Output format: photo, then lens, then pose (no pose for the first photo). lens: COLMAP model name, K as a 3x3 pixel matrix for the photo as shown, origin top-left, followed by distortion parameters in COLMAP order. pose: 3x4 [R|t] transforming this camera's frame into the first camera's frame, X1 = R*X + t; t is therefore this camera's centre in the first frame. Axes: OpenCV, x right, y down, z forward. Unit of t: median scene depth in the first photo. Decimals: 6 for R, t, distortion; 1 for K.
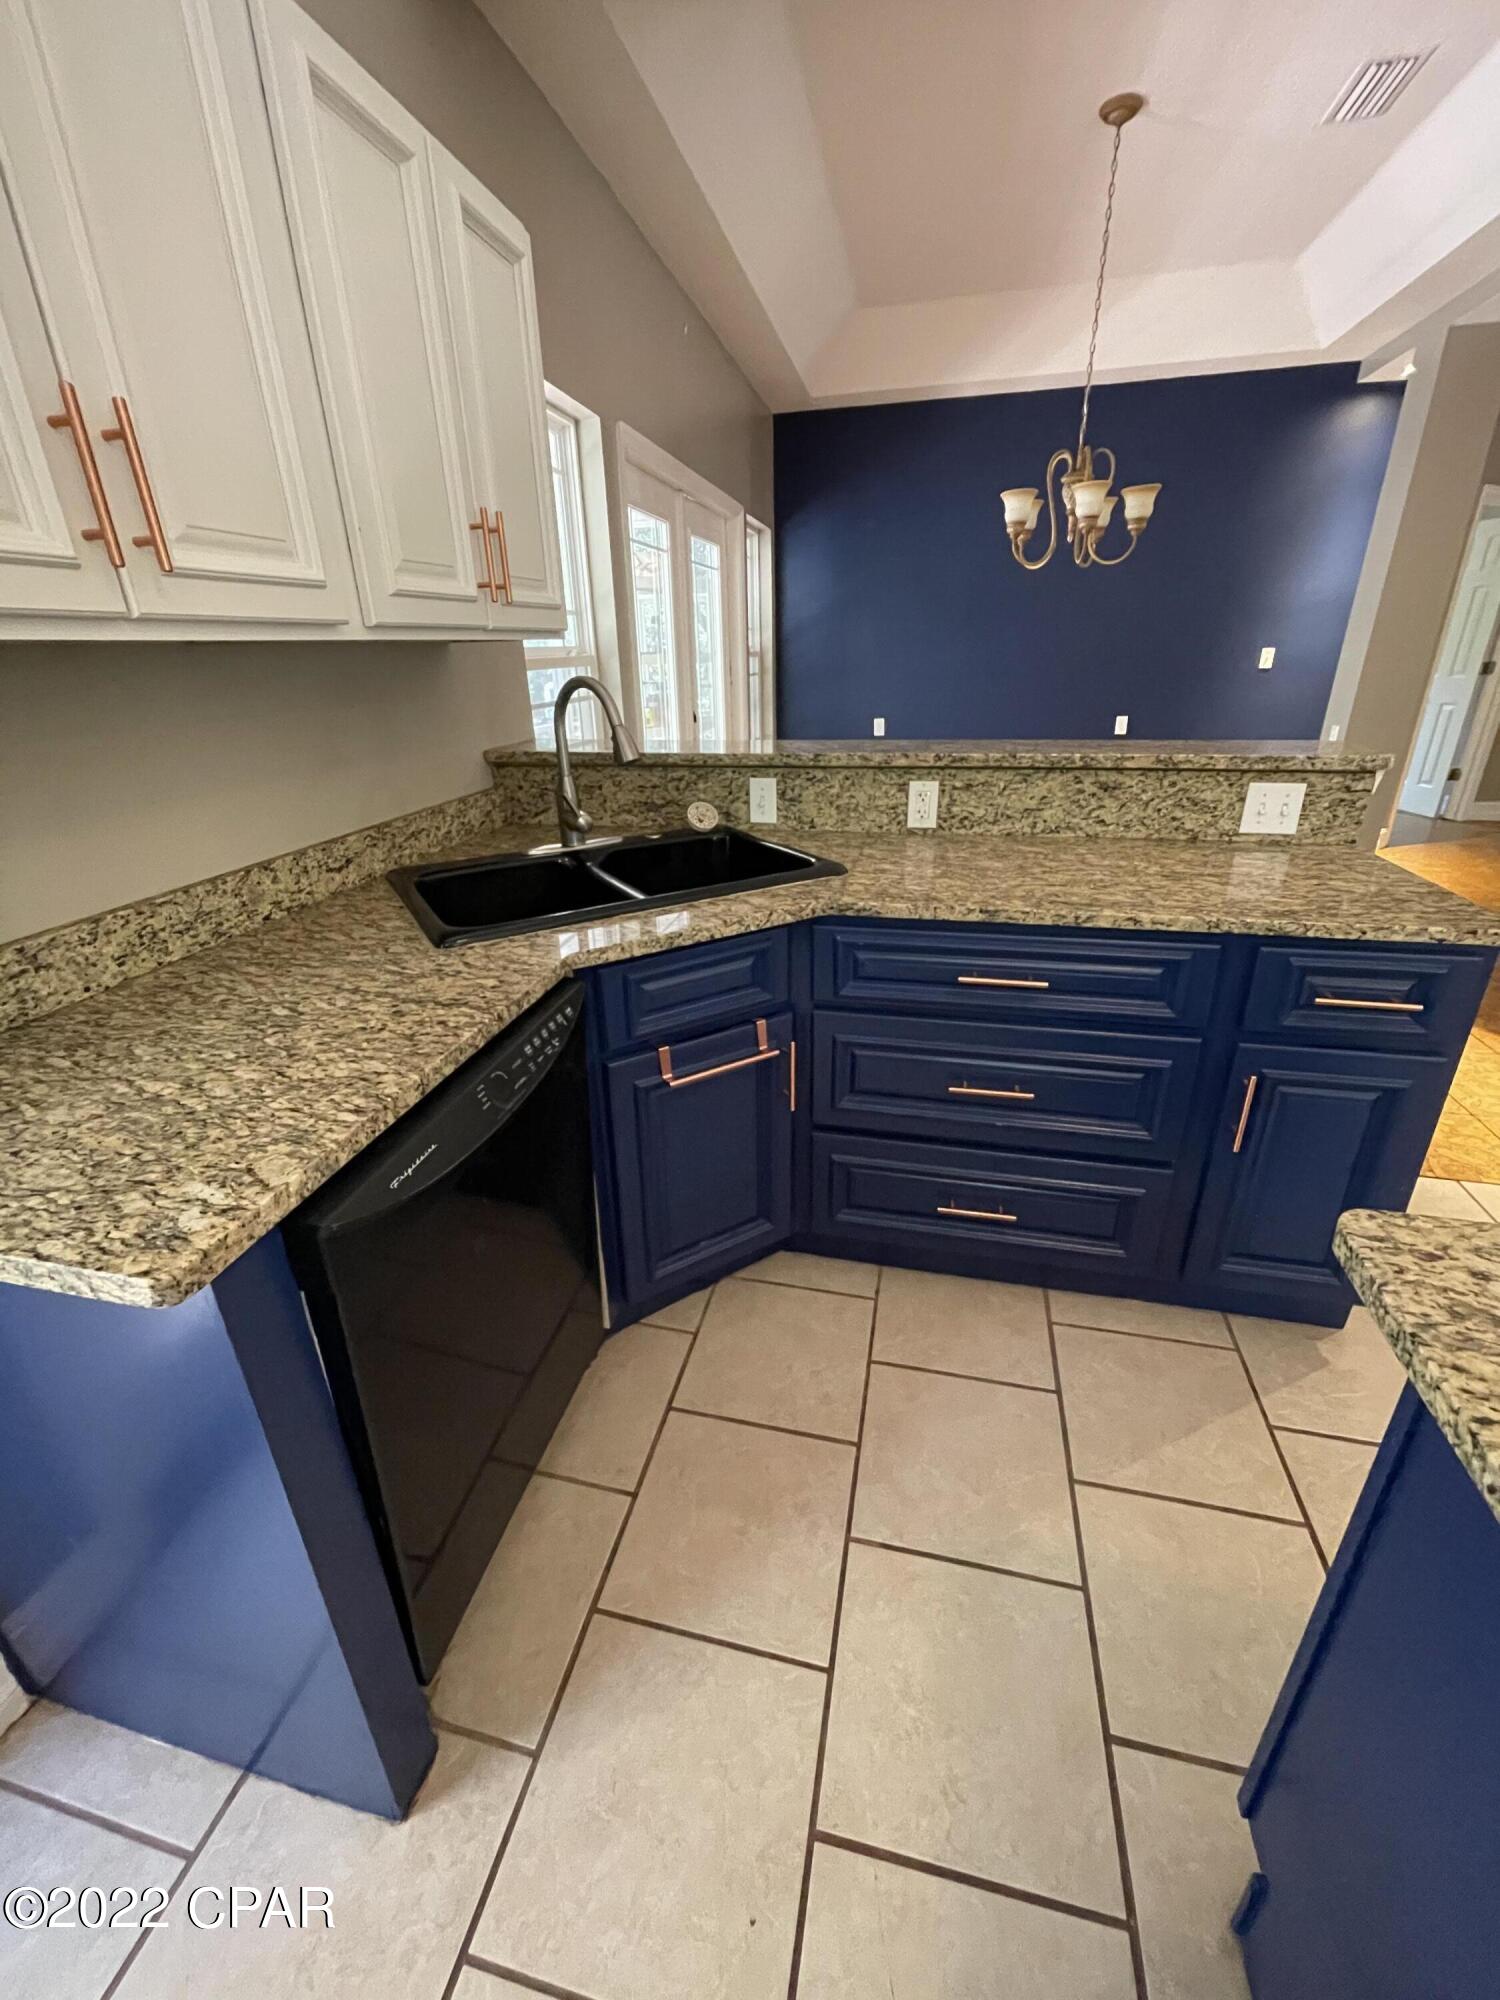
lens RADIAL K [[807.4, 0, 748.4], [0, 807.4, 991.5], [0, 0, 1]] dist [-0.003654, 0.001458]
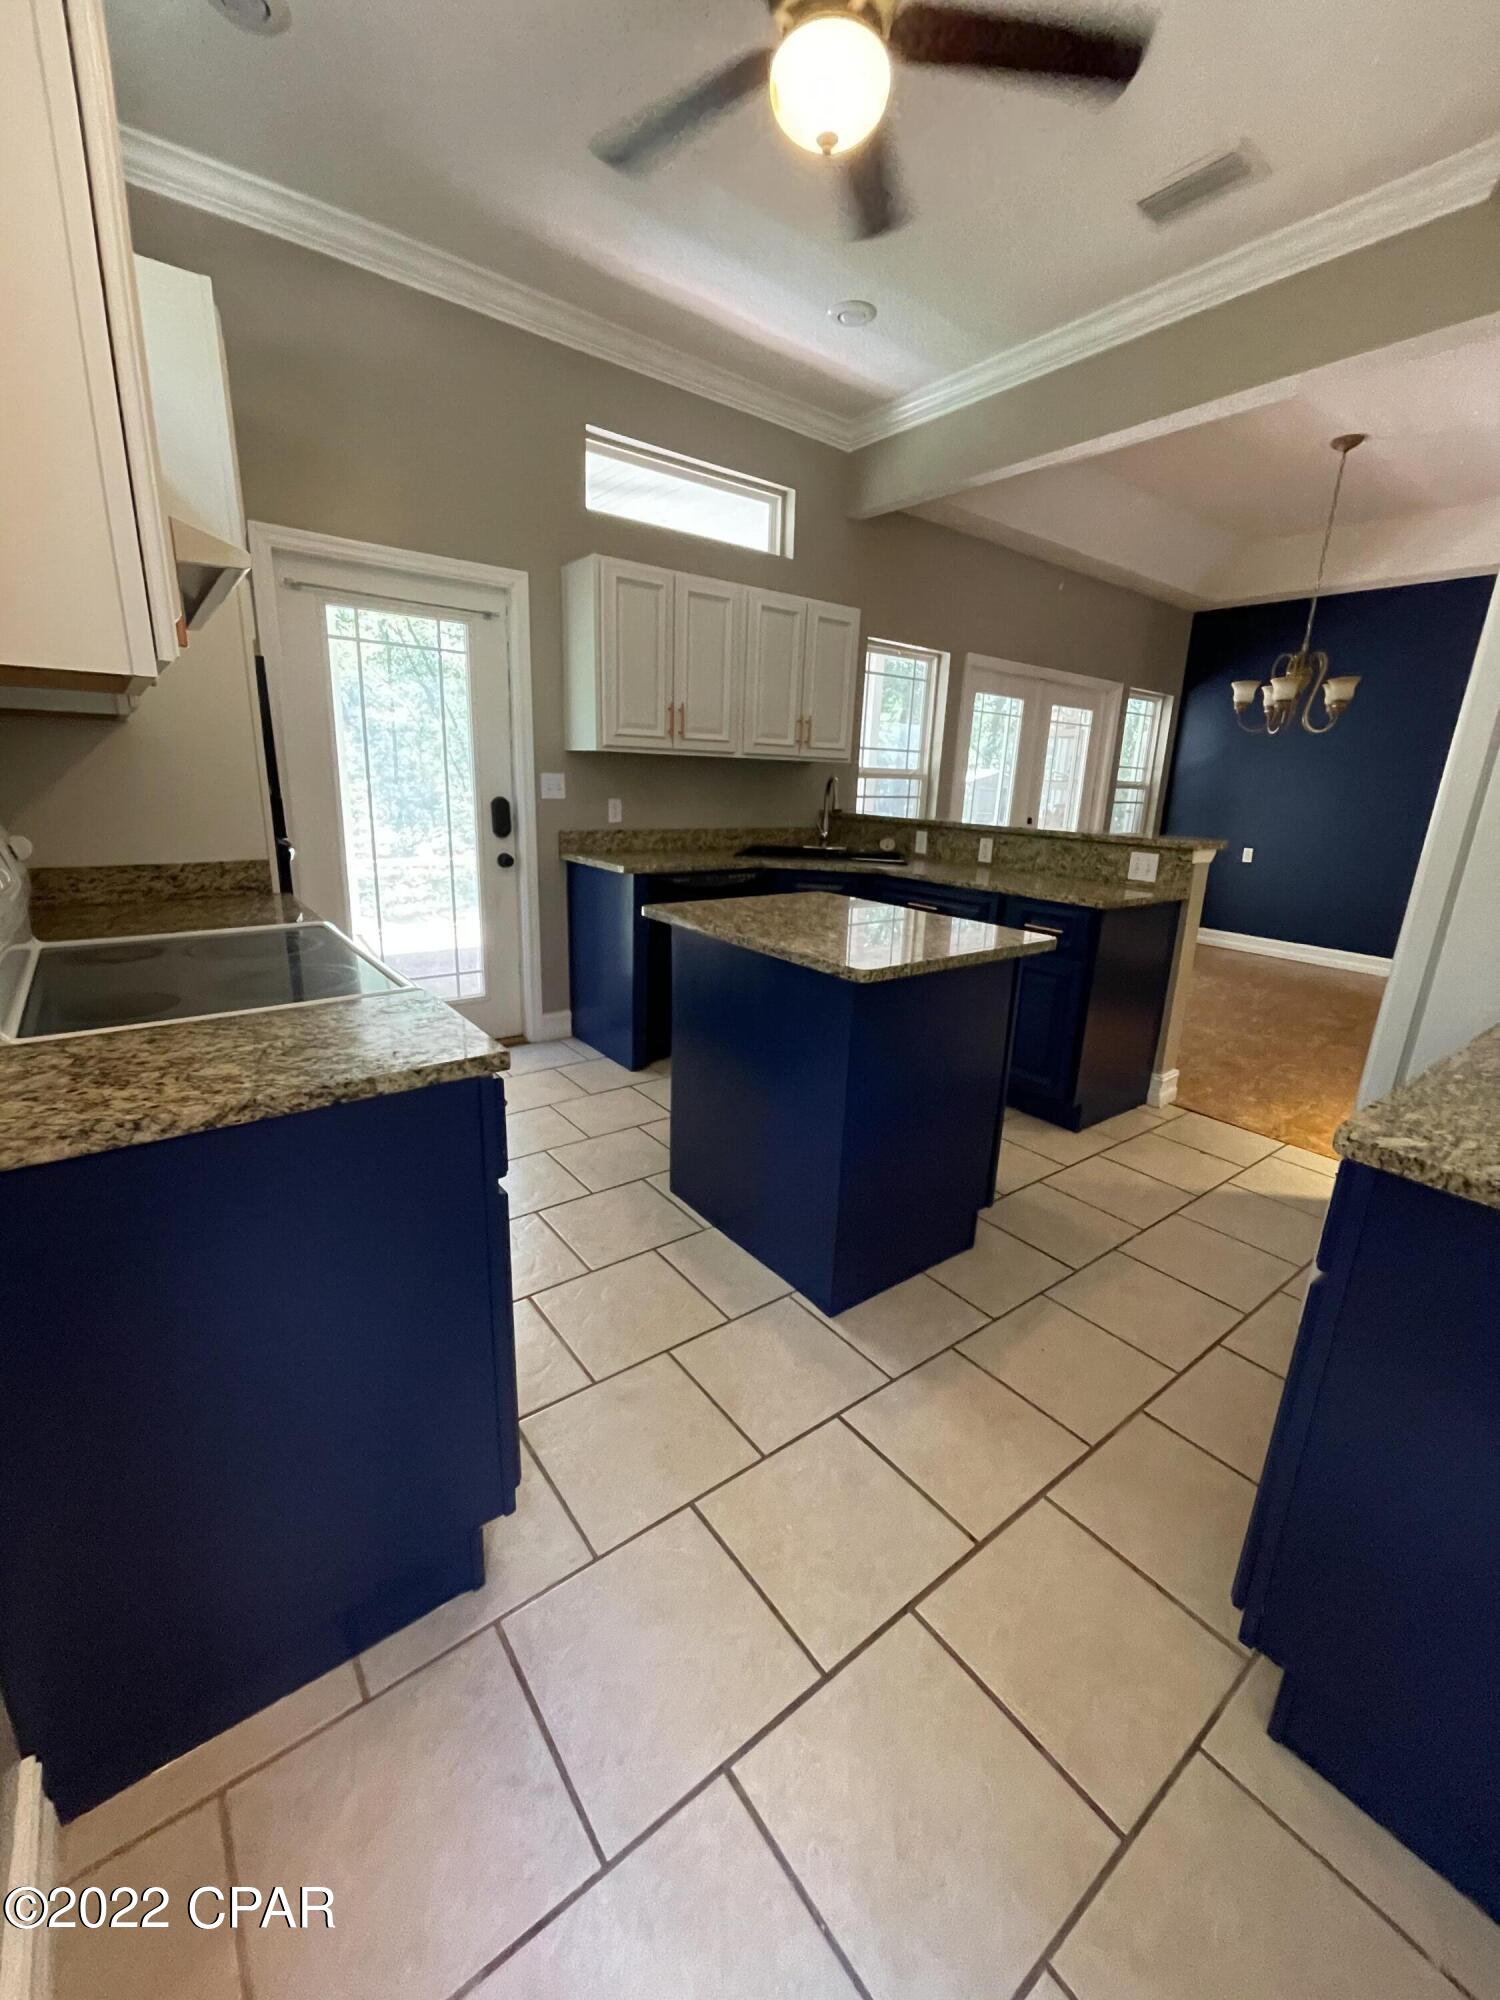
lens RADIAL K [[807.4, 0, 742.4], [0, 807.4, 989.7], [0, 0, 1]] dist [-0.003654, 0.001458]
pose [[0.768541, 0.213388, -0.603166, 1.530315], [-0.299376, 0.953108, -0.044269, 0.534043], [0.565436, 0.214596, 0.796386, -1.237184]]
